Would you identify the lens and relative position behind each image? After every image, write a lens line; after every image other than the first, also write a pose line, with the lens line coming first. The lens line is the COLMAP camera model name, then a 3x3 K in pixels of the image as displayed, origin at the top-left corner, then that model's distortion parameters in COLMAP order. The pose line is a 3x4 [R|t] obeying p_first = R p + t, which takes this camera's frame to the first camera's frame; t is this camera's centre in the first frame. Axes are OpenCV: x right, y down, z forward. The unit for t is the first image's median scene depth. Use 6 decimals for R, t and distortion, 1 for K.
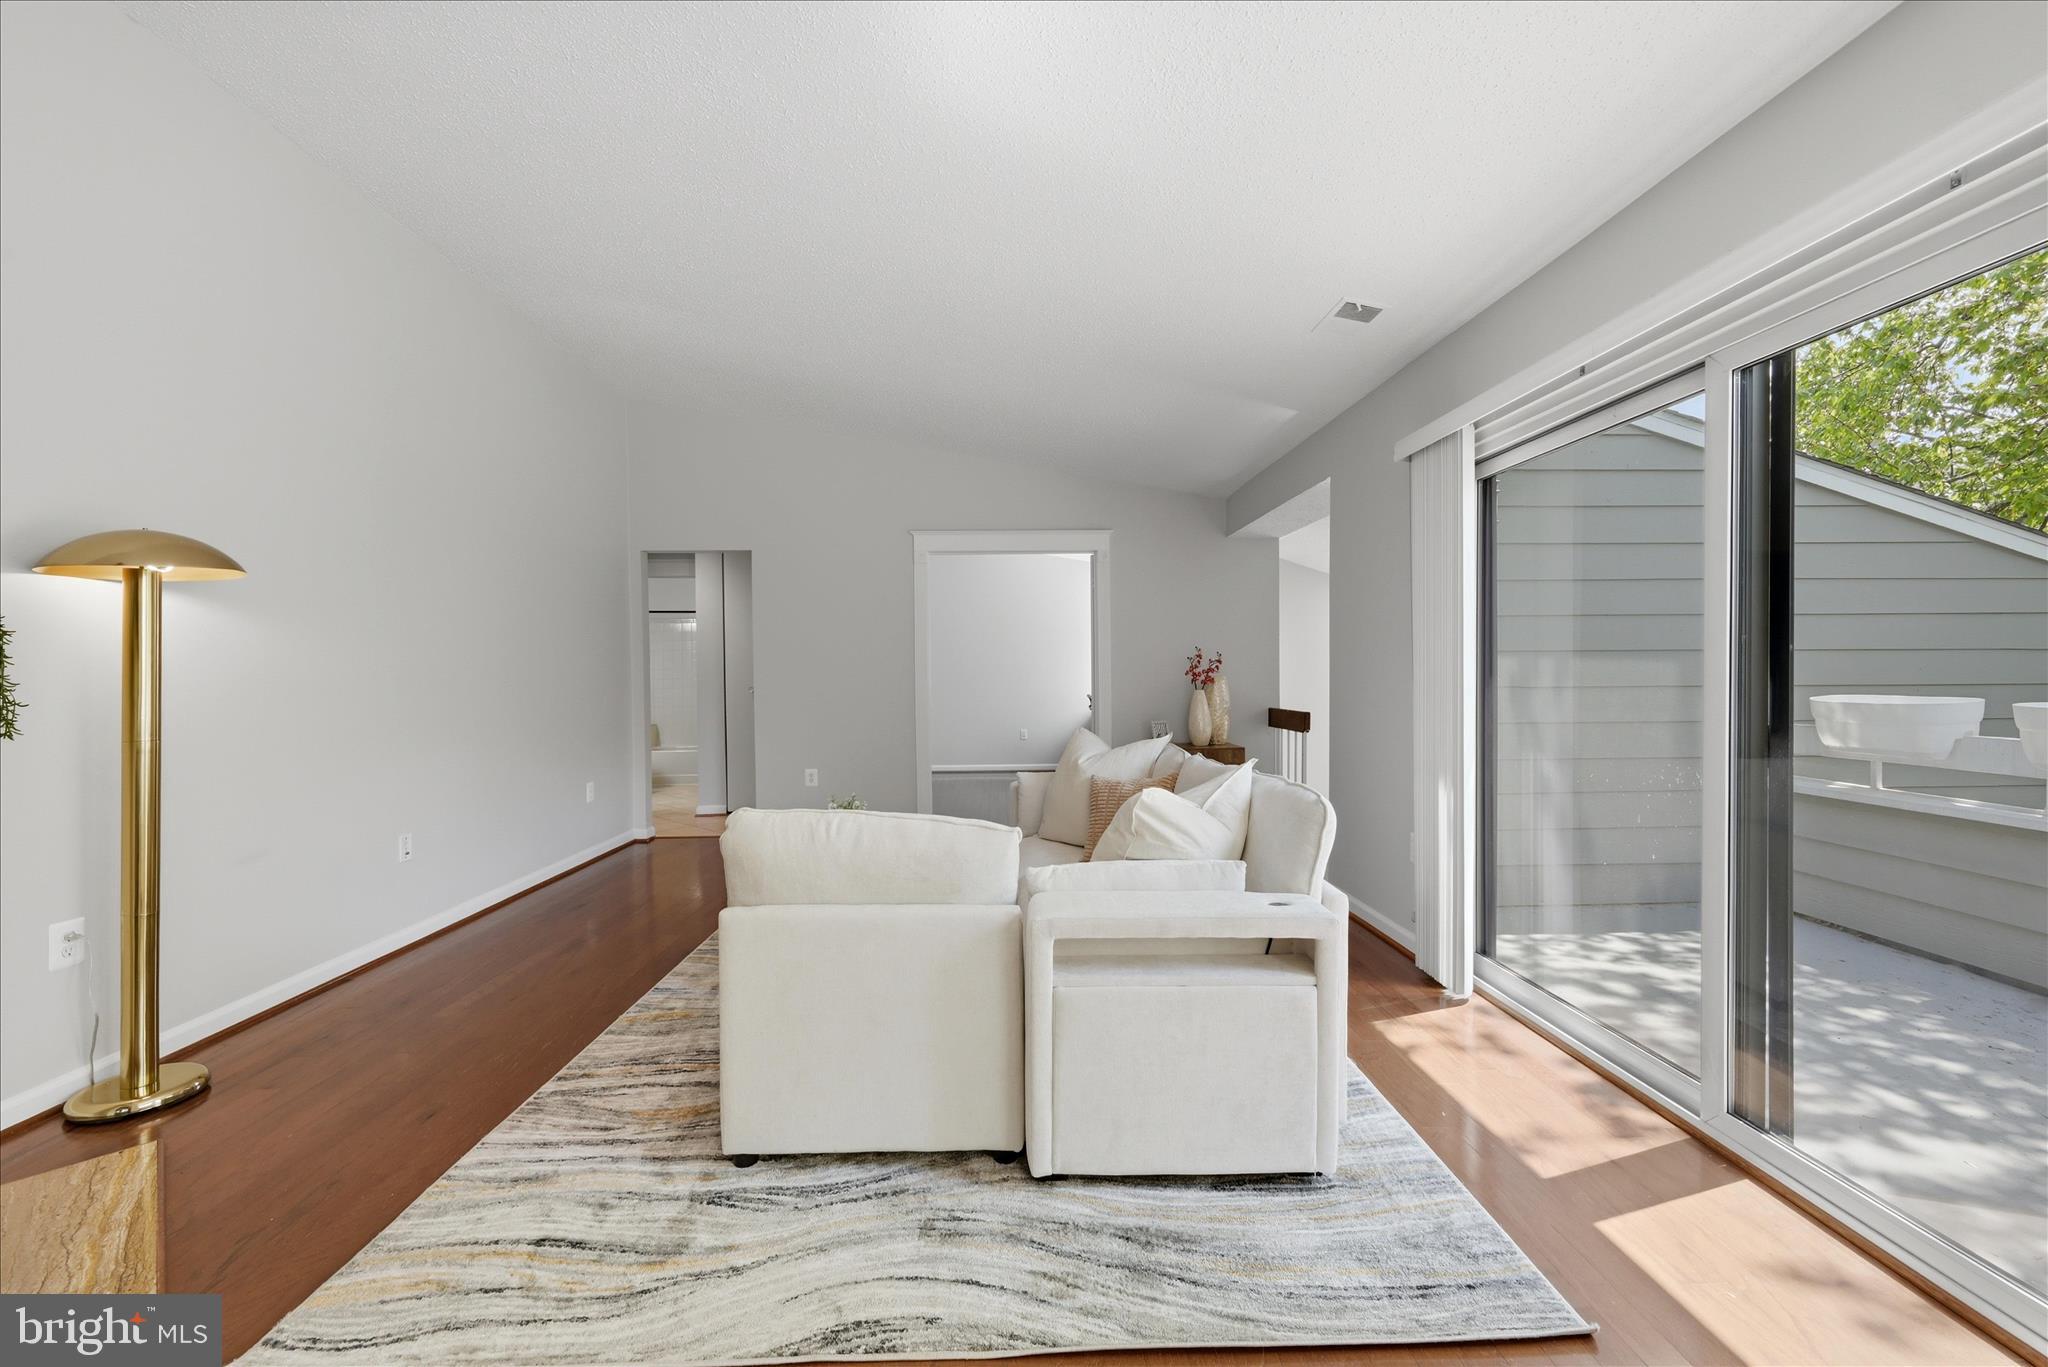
lens RADIAL K [[817.3, 0, 1018.9], [0, 817.3, 682.4], [0, 0, 1]] dist [-0.001530, 0.001019]
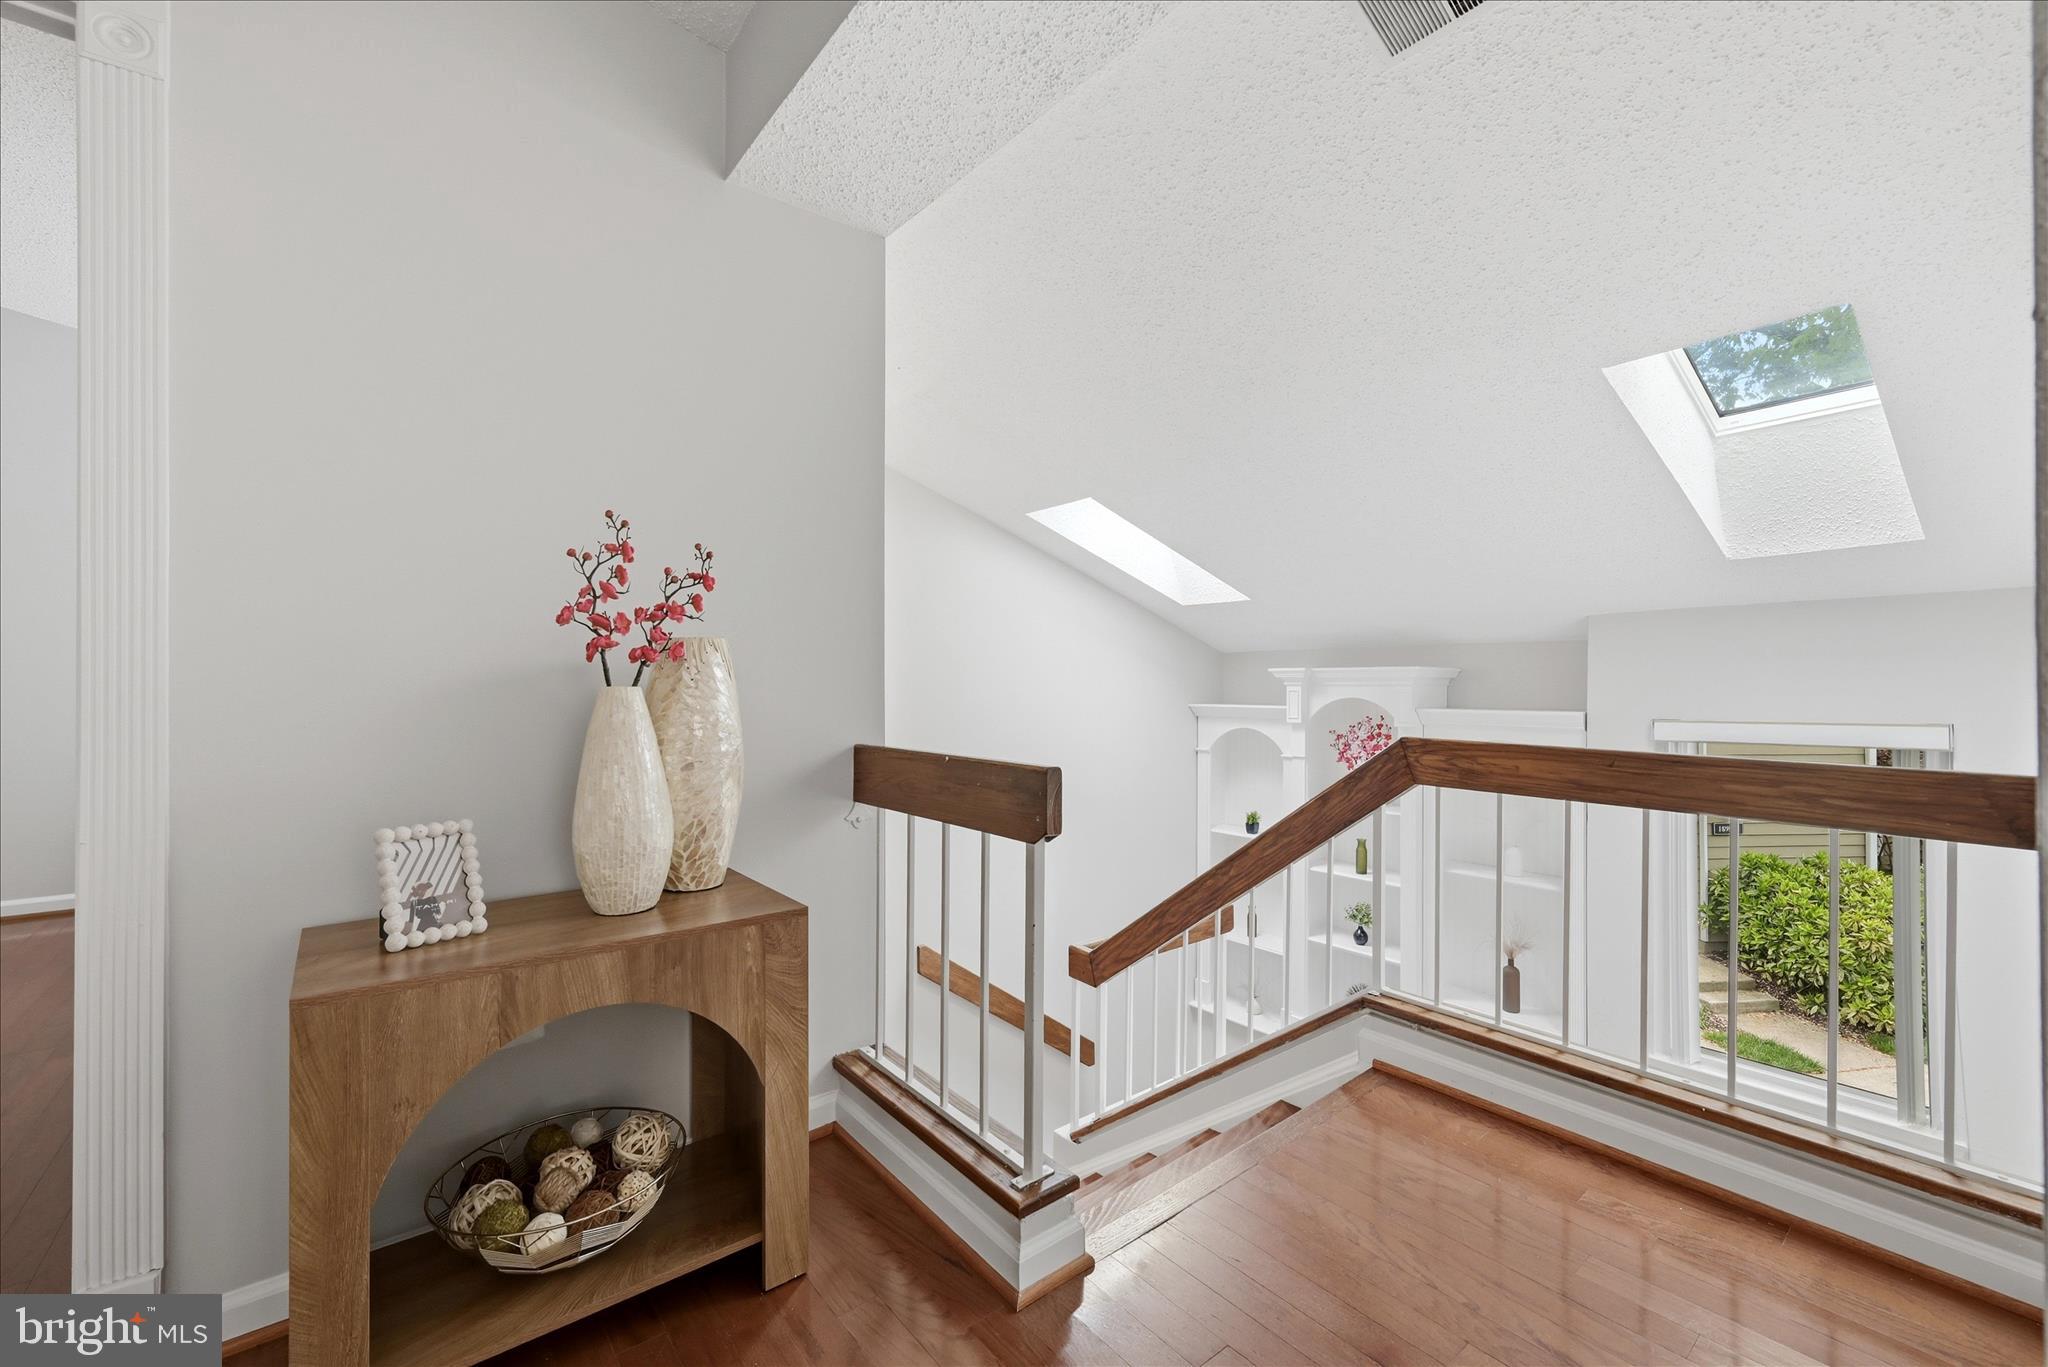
lens RADIAL K [[817.3, 0, 1020.9], [0, 817.3, 695.5], [0, 0, 1]] dist [-0.001530, 0.001019]
pose [[0.797997, 0.002120, 0.602658, 0.167710], [0.000266, 0.999992, -0.003870, 0.012757], [-0.602661, 0.003249, 0.797990, 0.727925]]
